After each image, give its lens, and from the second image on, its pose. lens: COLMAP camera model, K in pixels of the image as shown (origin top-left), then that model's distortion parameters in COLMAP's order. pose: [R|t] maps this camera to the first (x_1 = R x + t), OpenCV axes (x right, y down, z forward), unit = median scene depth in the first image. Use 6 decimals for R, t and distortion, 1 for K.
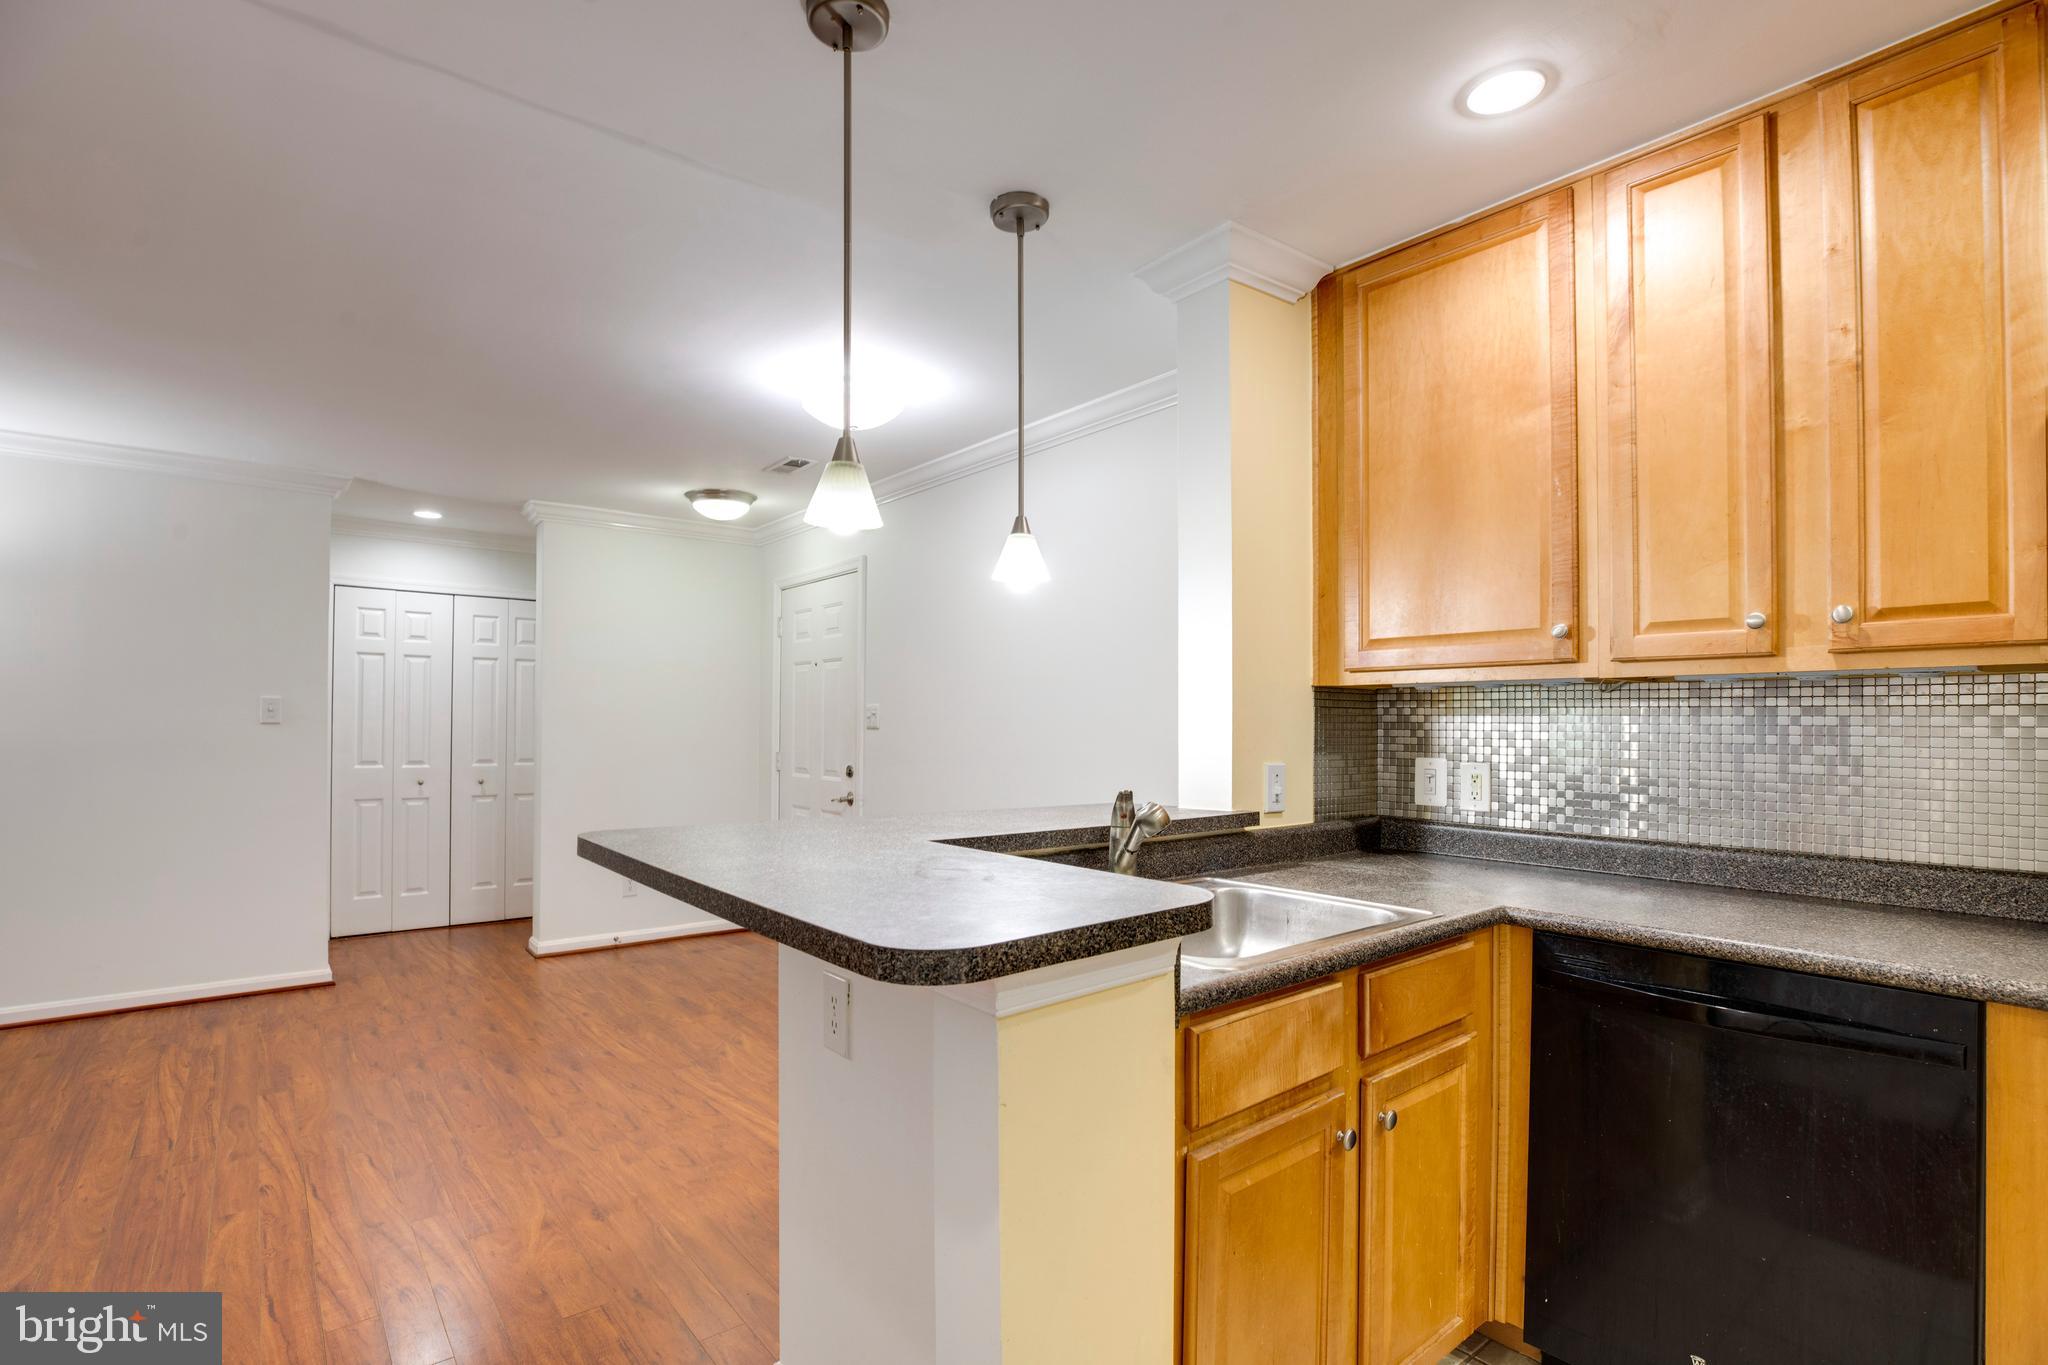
lens RADIAL K [[944.2, 0, 1054.3], [0, 944.2, 711.0], [0, 0, 1]] dist [-0.038719, 0.008049]
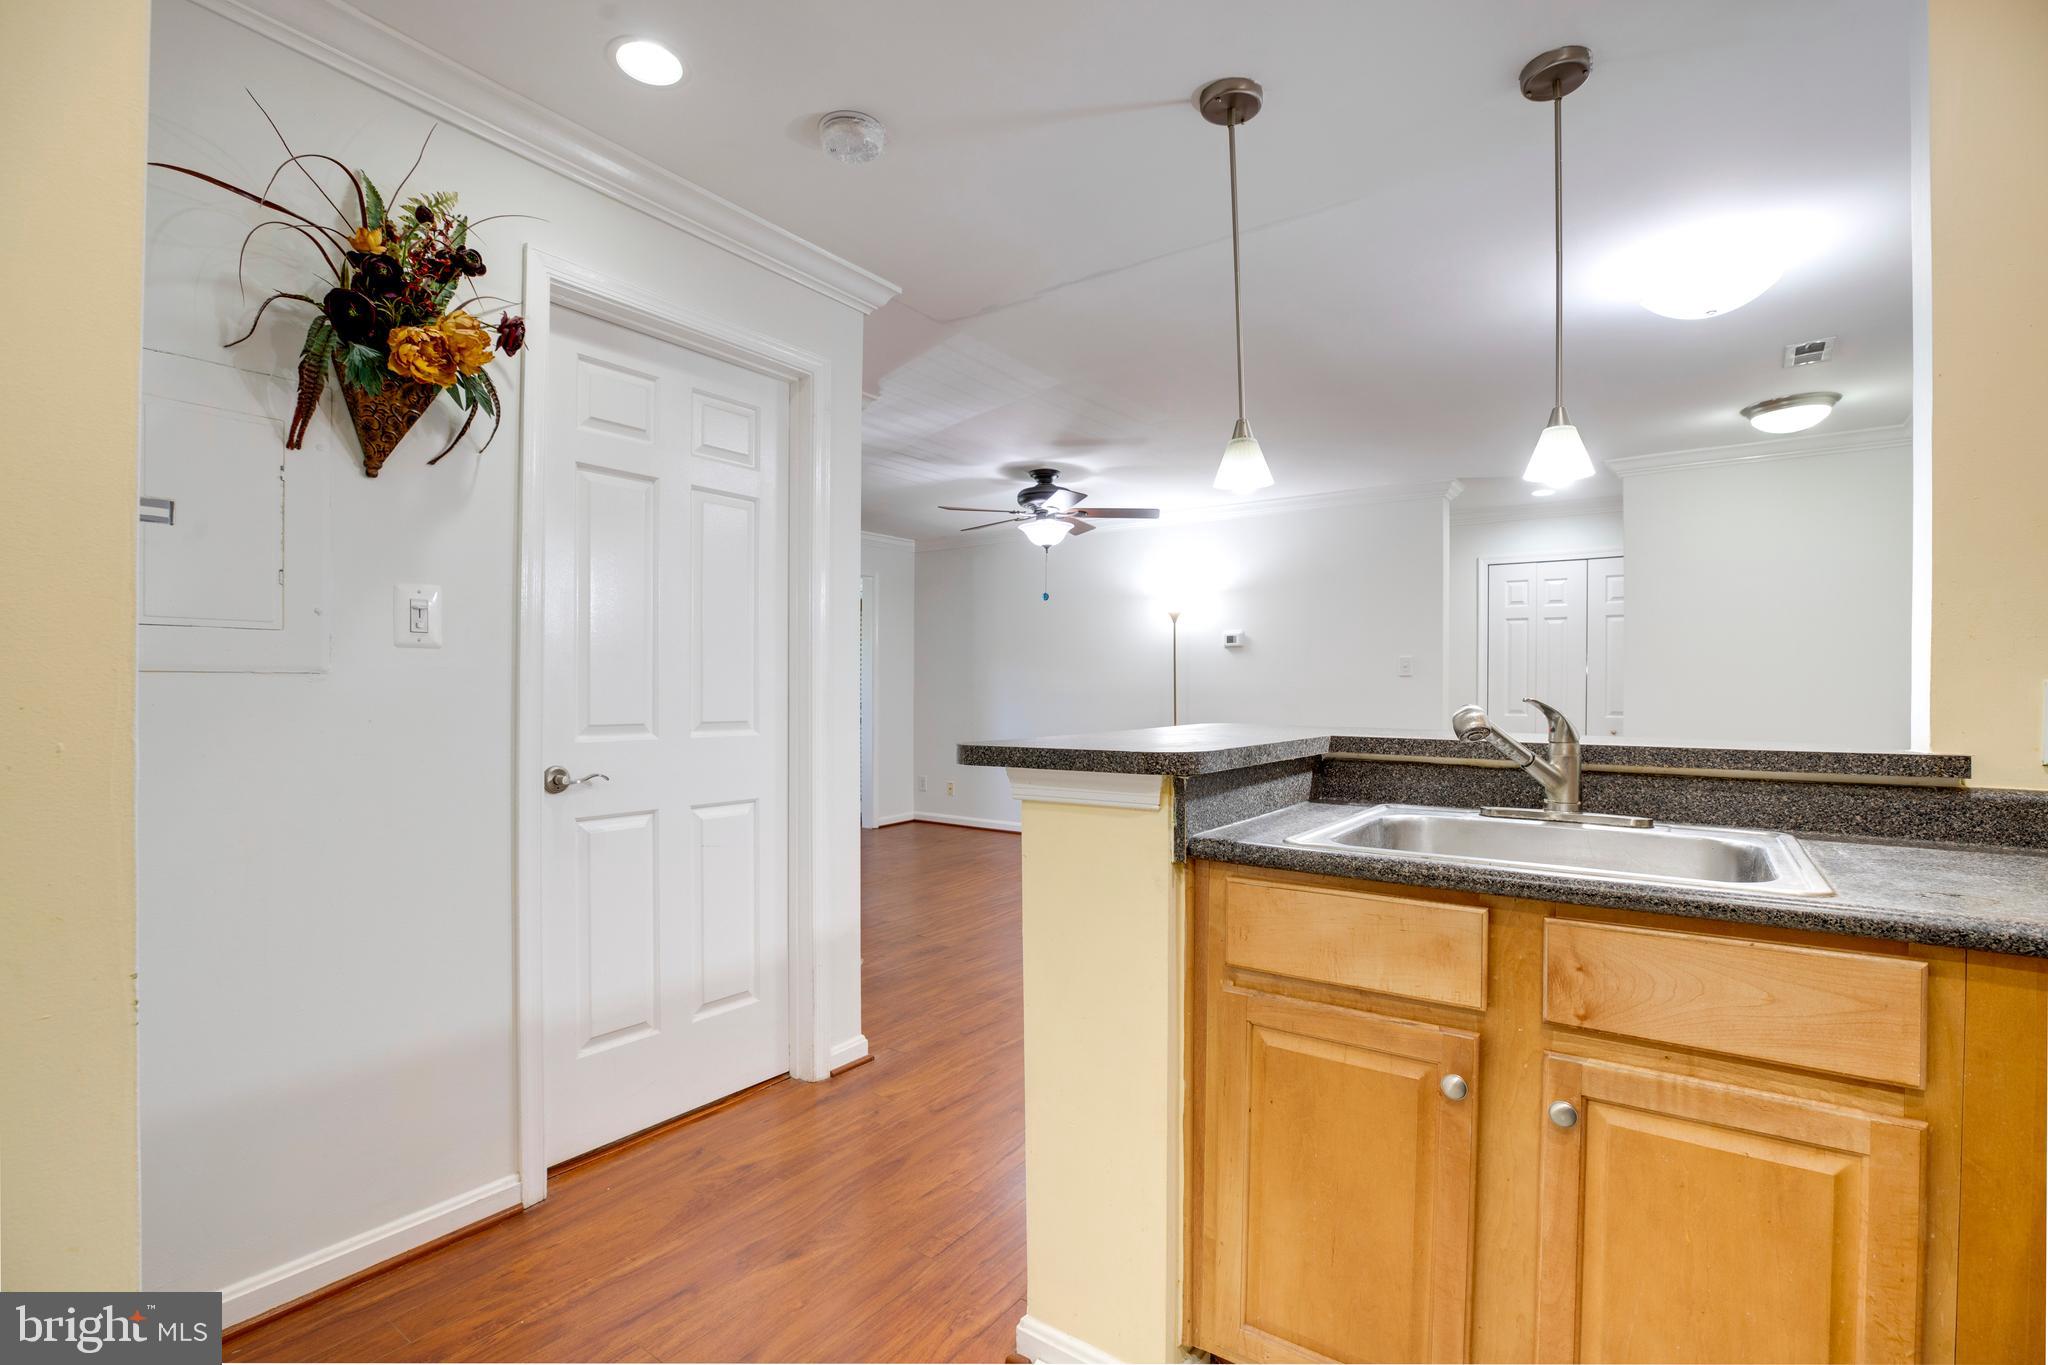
lens RADIAL K [[944.2, 0, 1019.0], [0, 944.2, 696.7], [0, 0, 1]] dist [-0.038719, 0.008049]
pose [[0.226680, 0.001944, -0.973967, 0.577833], [0.011380, 0.999924, 0.004645, 0.050614], [0.973903, -0.012137, 0.226640, 0.231229]]
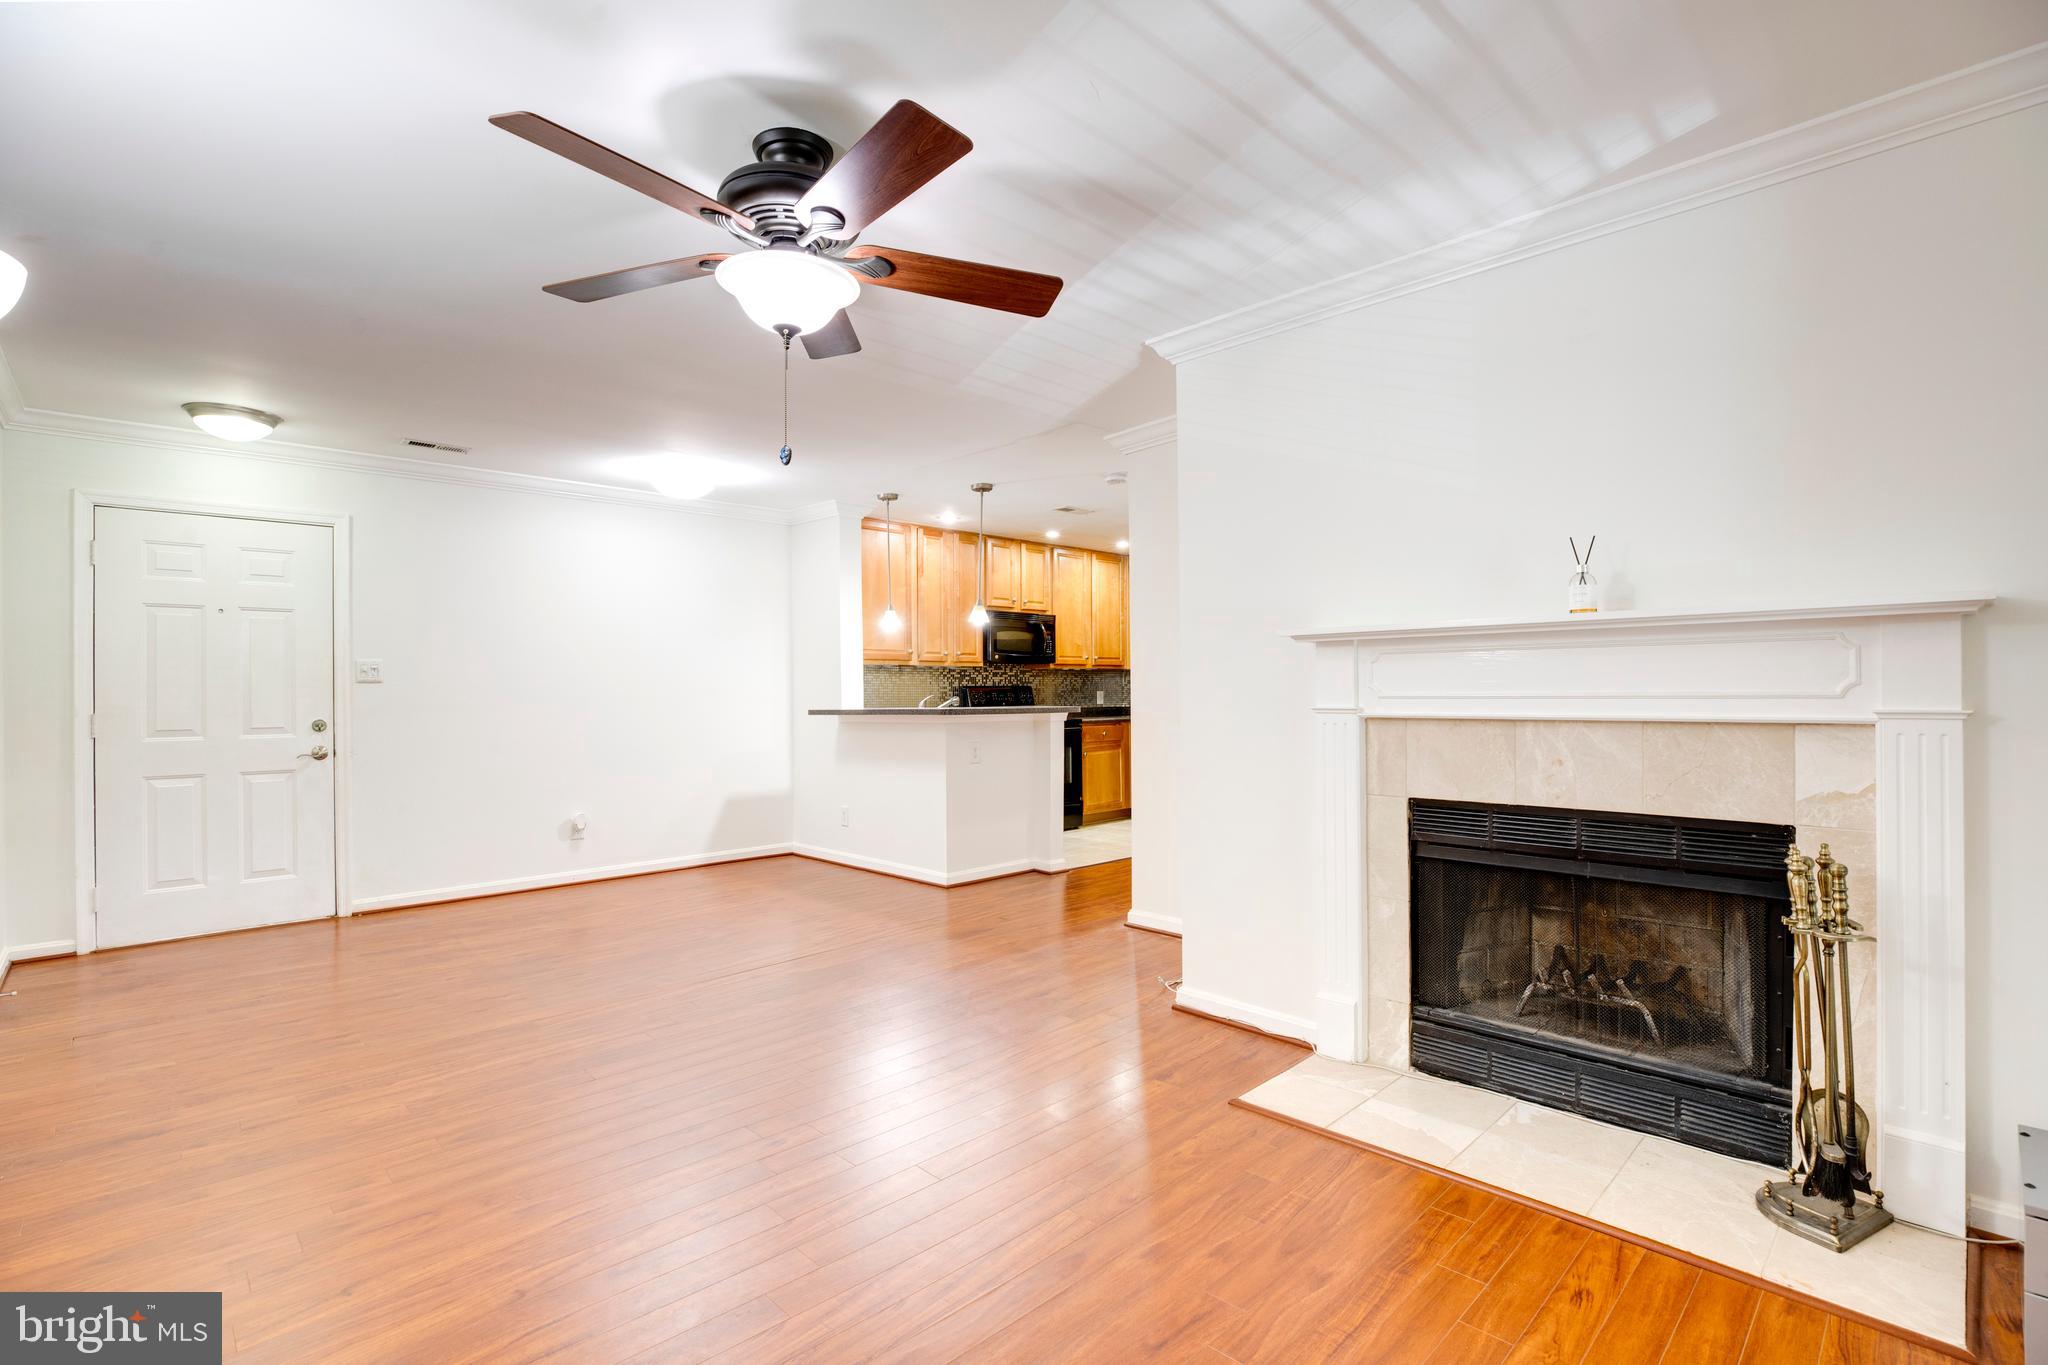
lens RADIAL K [[944.2, 0, 997.2], [0, 944.2, 679.9], [0, 0, 1]] dist [-0.038719, 0.008049]
pose [[-0.039984, 0.010497, 0.999145, -2.319193], [-0.004474, 0.999933, -0.010684, 0.044711], [-0.999190, -0.004898, -0.039935, 0.634417]]
